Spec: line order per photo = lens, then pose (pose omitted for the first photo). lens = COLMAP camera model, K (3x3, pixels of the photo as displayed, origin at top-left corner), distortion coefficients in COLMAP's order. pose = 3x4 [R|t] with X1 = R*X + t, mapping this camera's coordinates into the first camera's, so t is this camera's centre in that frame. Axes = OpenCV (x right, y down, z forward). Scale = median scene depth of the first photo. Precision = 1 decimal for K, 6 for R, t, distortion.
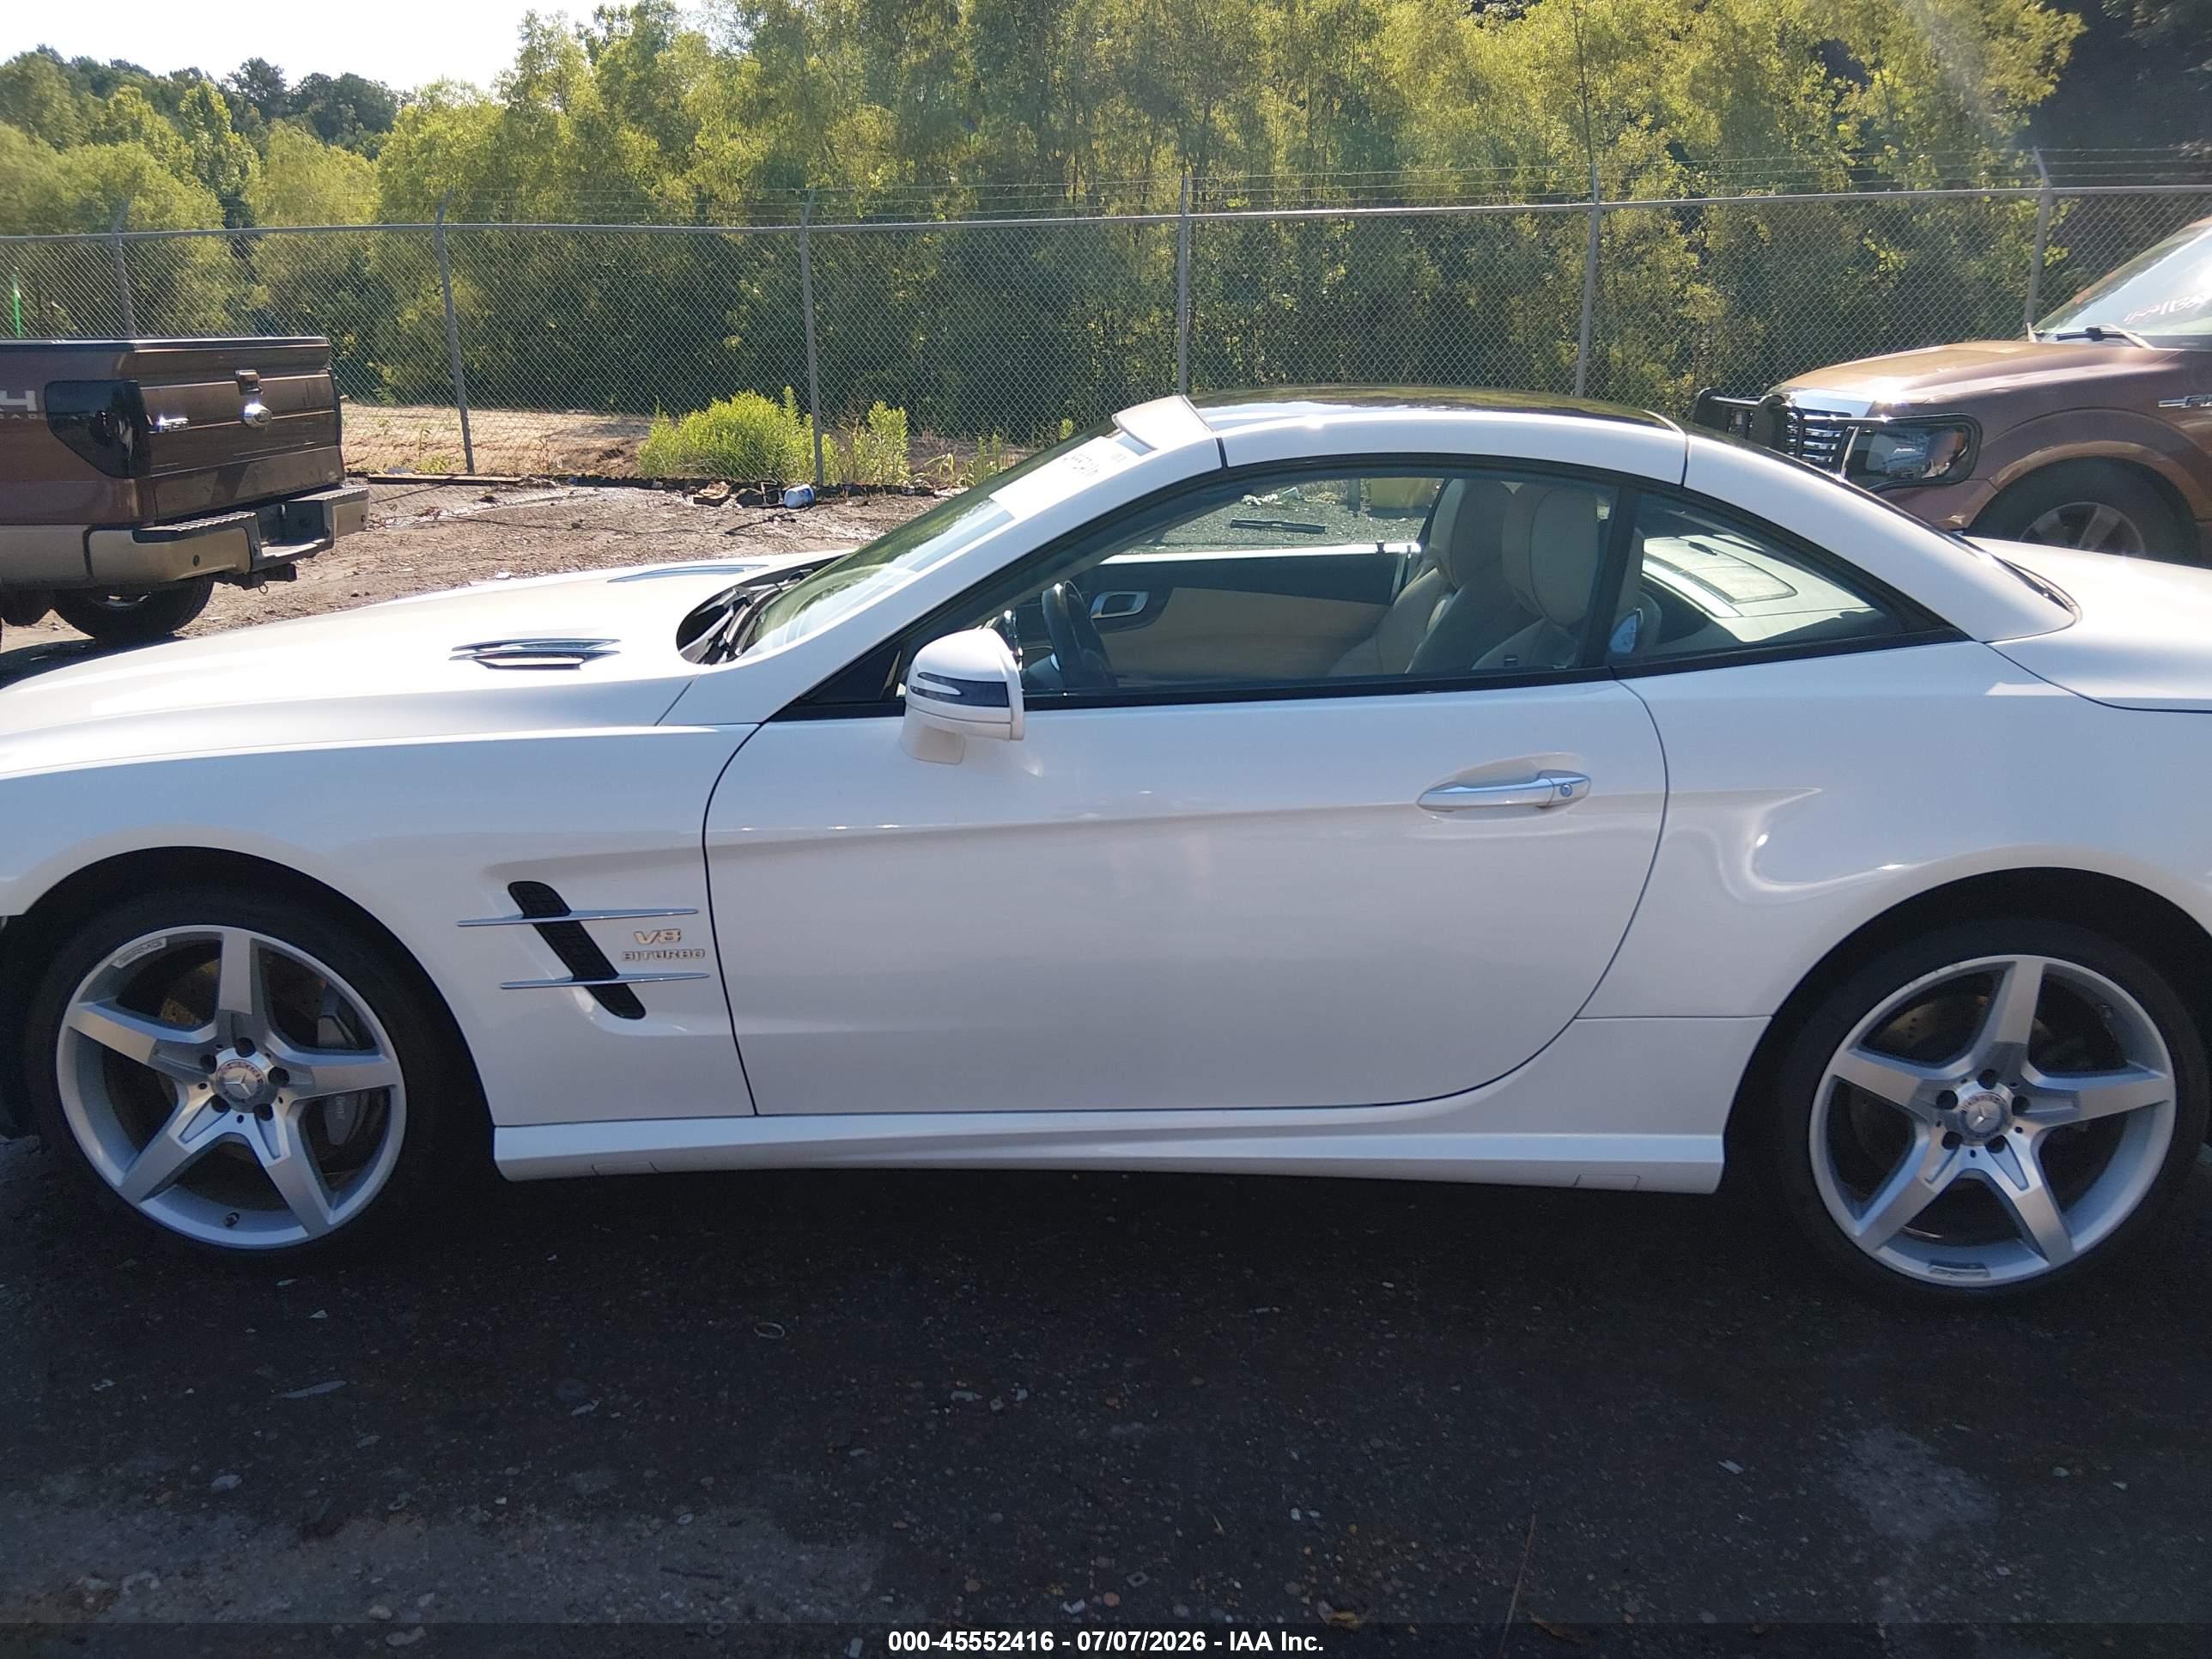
lens RADIAL K [[1671.6, 0, 1081.8], [0, 1671.6, 847.7], [0, 0, 1]] dist [0.059716, -0.107277]
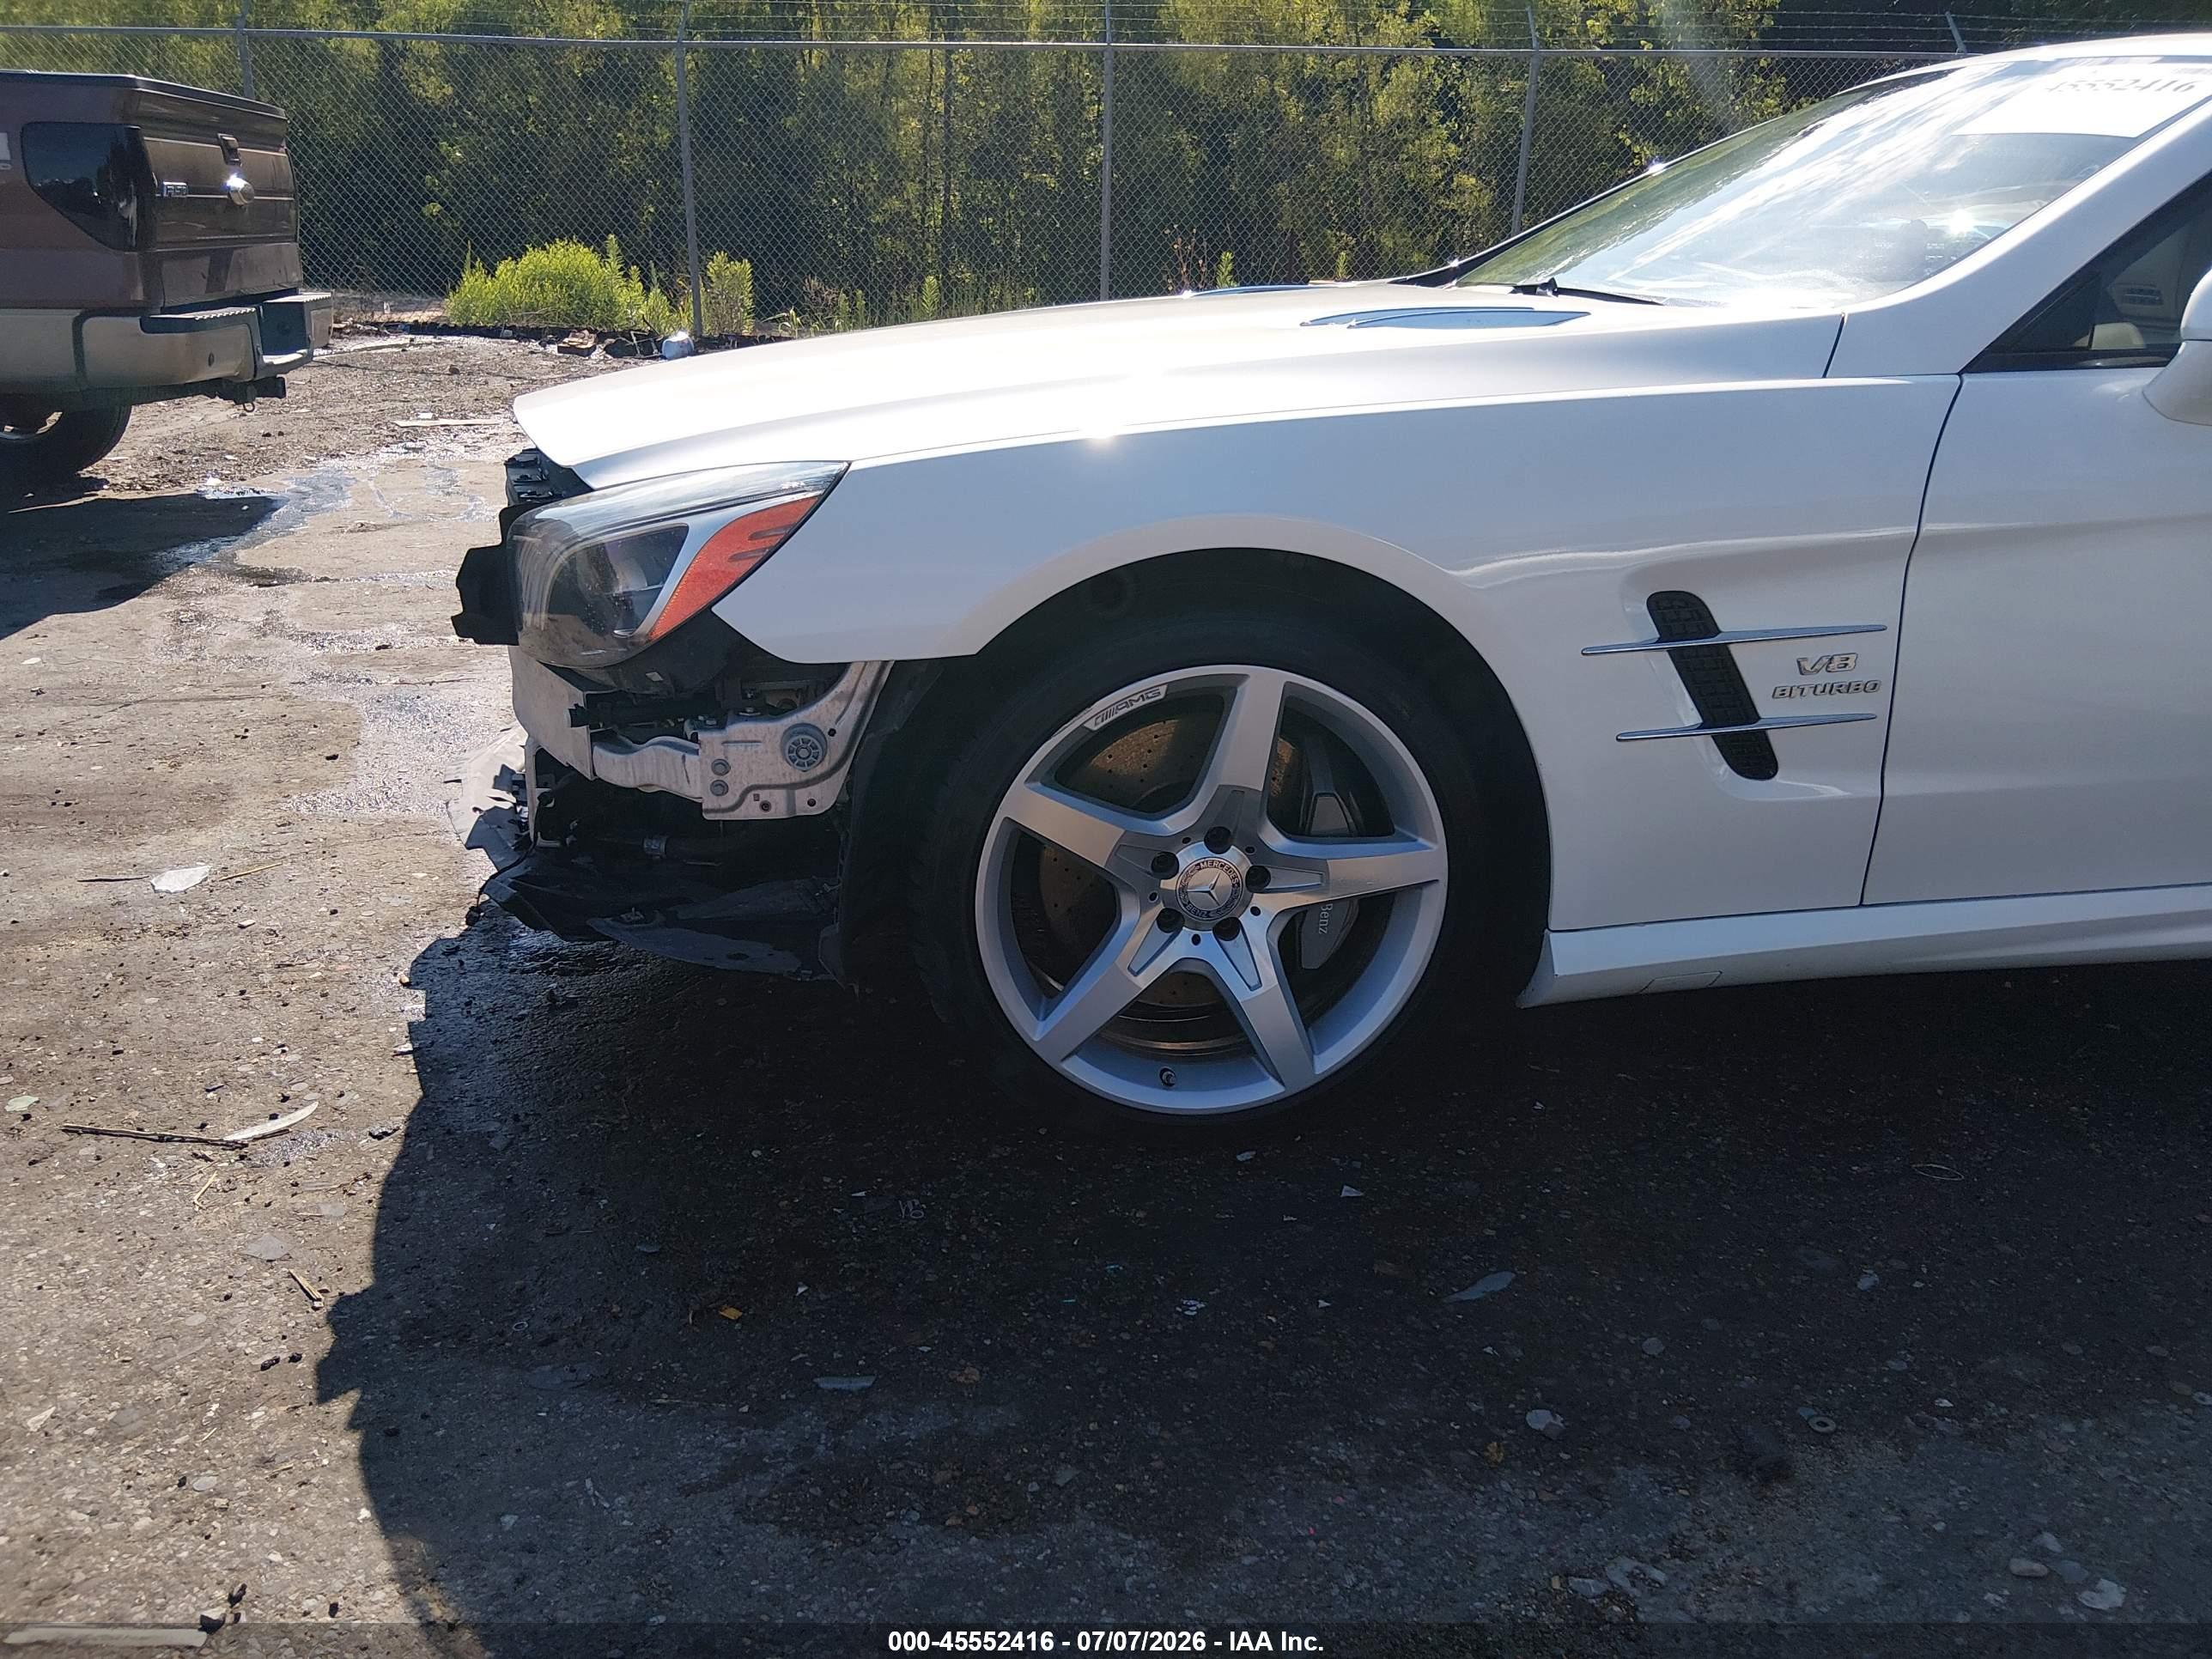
lens RADIAL K [[1671.6, 0, 1094.3], [0, 1671.6, 839.1], [0, 0, 1]] dist [0.059716, -0.107277]
pose [[0.984184, -0.037207, 0.173195, -0.672851], [0.028045, 0.998089, 0.055054, 0.076245], [-0.174912, -0.049326, 0.983348, 0.295626]]
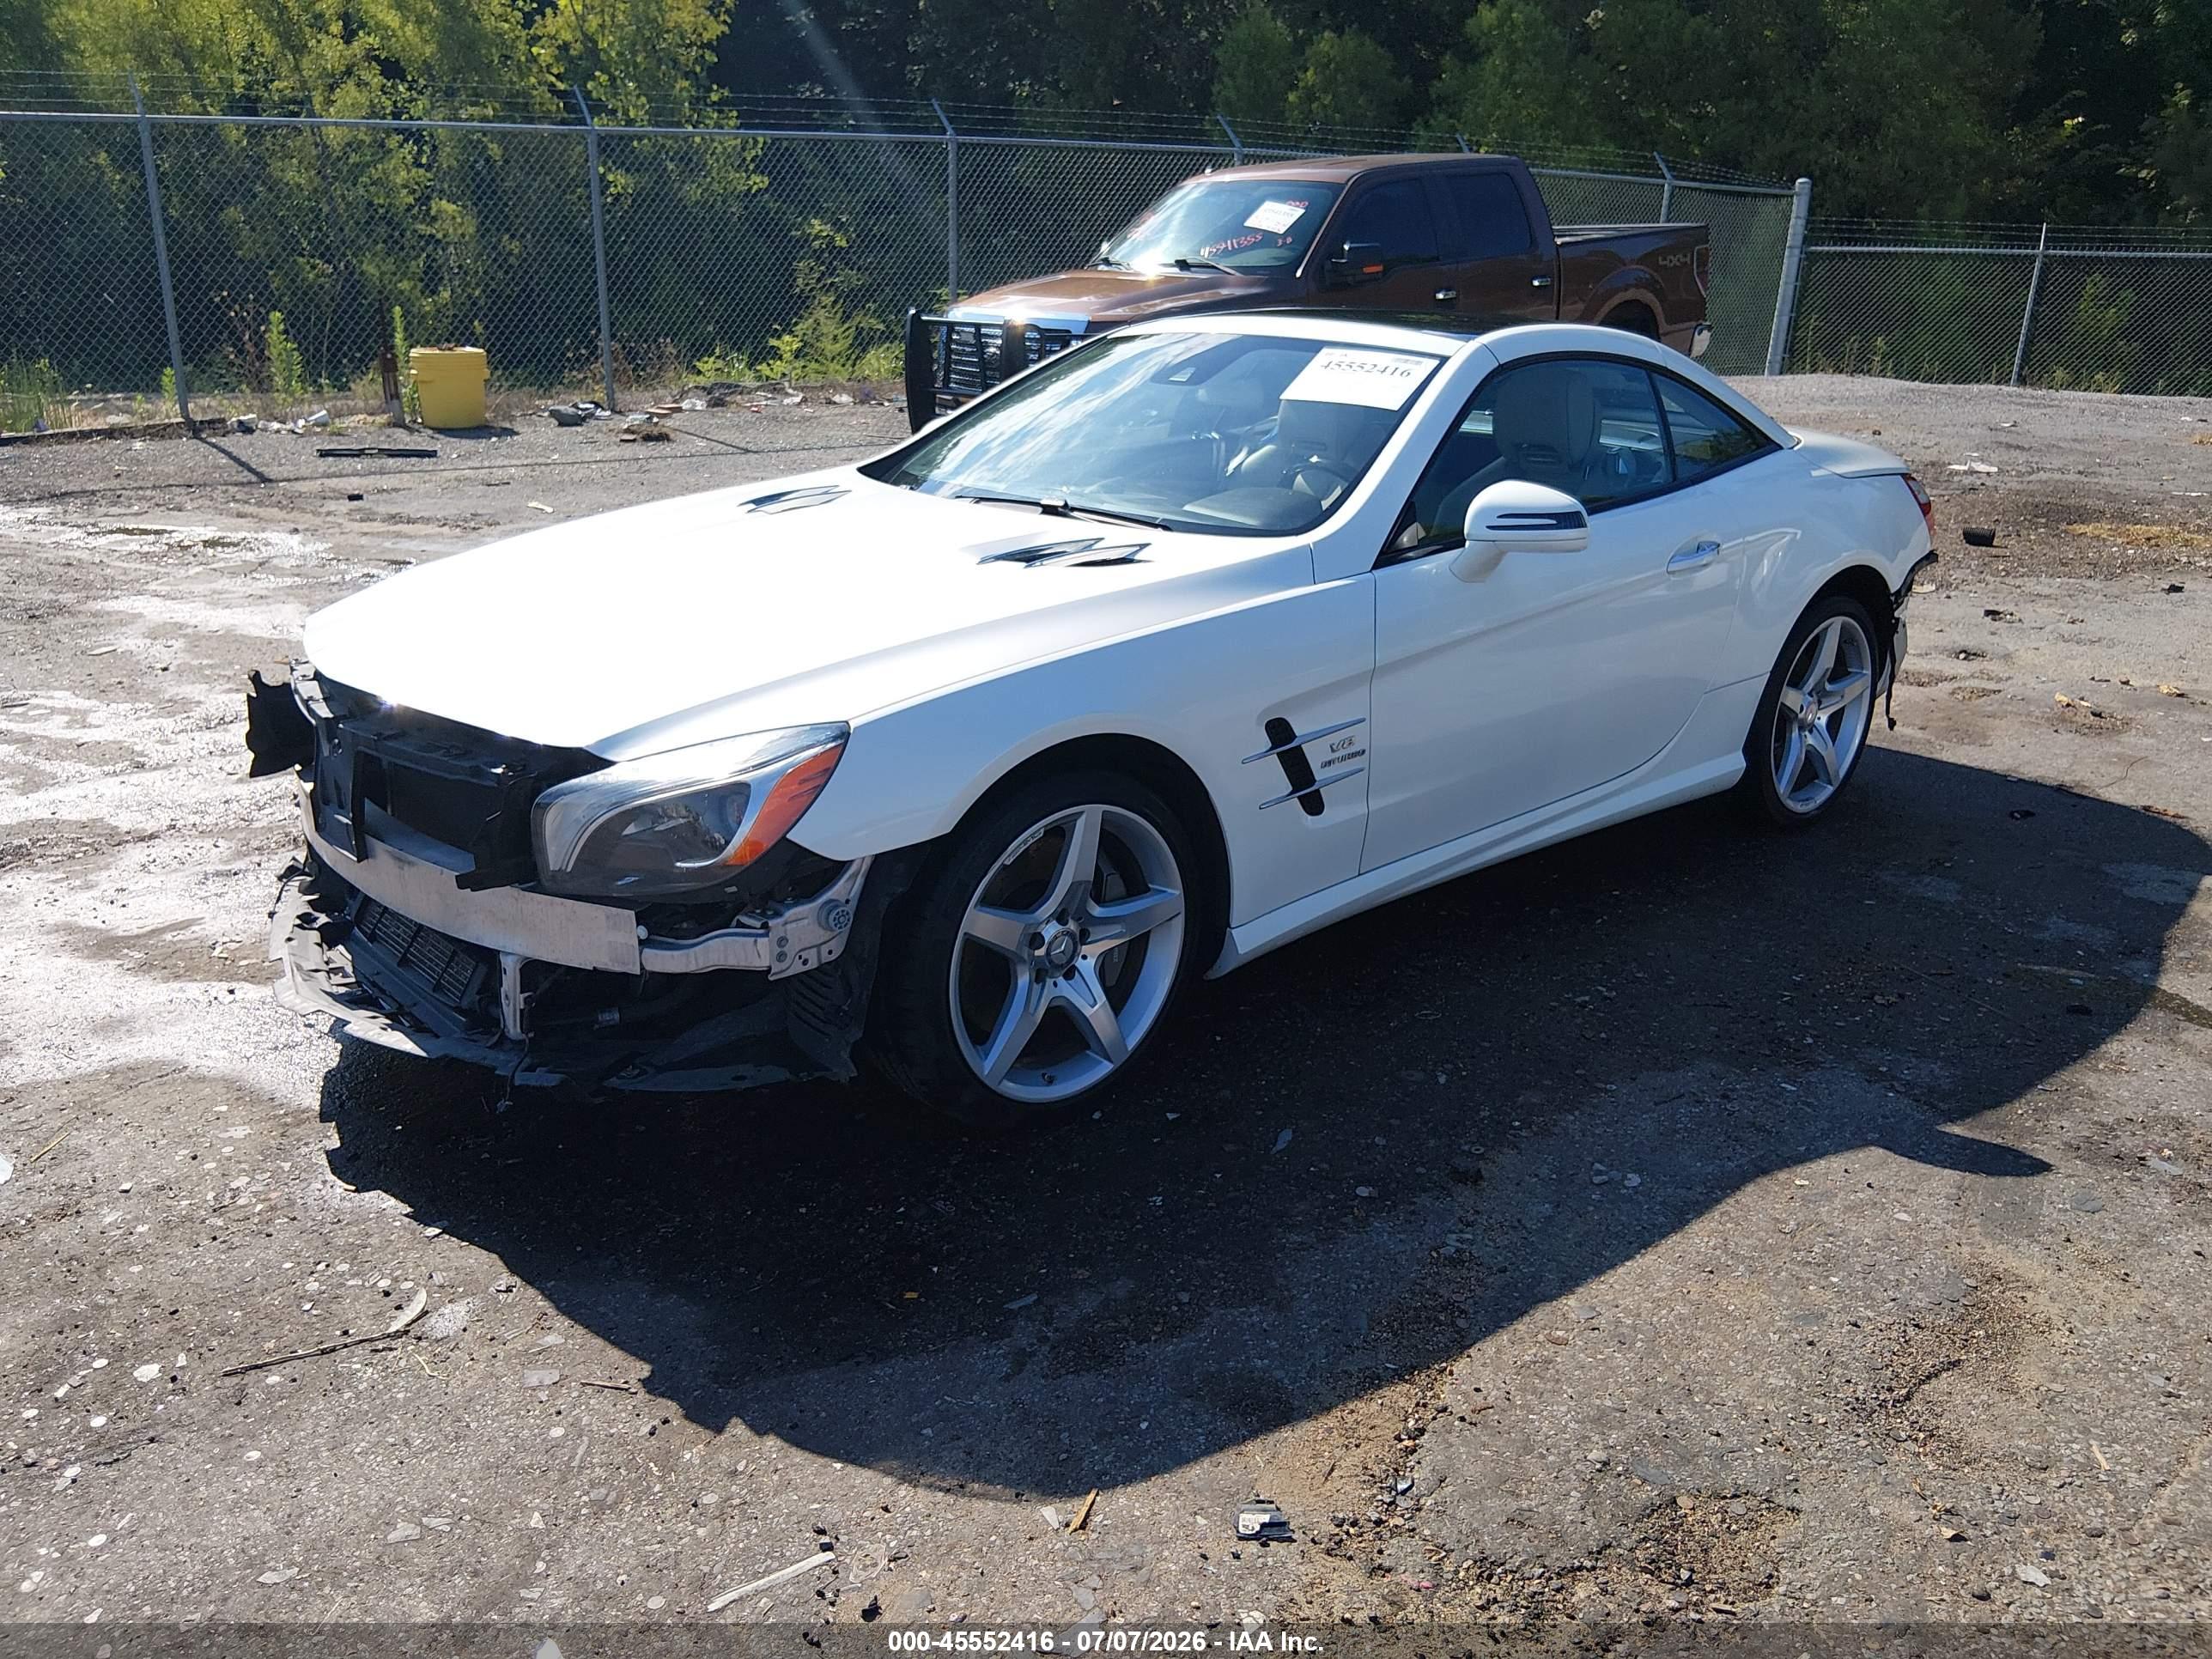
lens RADIAL K [[1671.6, 0, 1103.2], [0, 1671.6, 840.1], [0, 0, 1]] dist [0.059716, -0.107277]
pose [[0.728995, -0.214593, 0.650013, -1.191520], [0.187426, 0.975876, 0.111973, -0.052848], [-0.658360, 0.040202, 0.751629, 0.135988]]
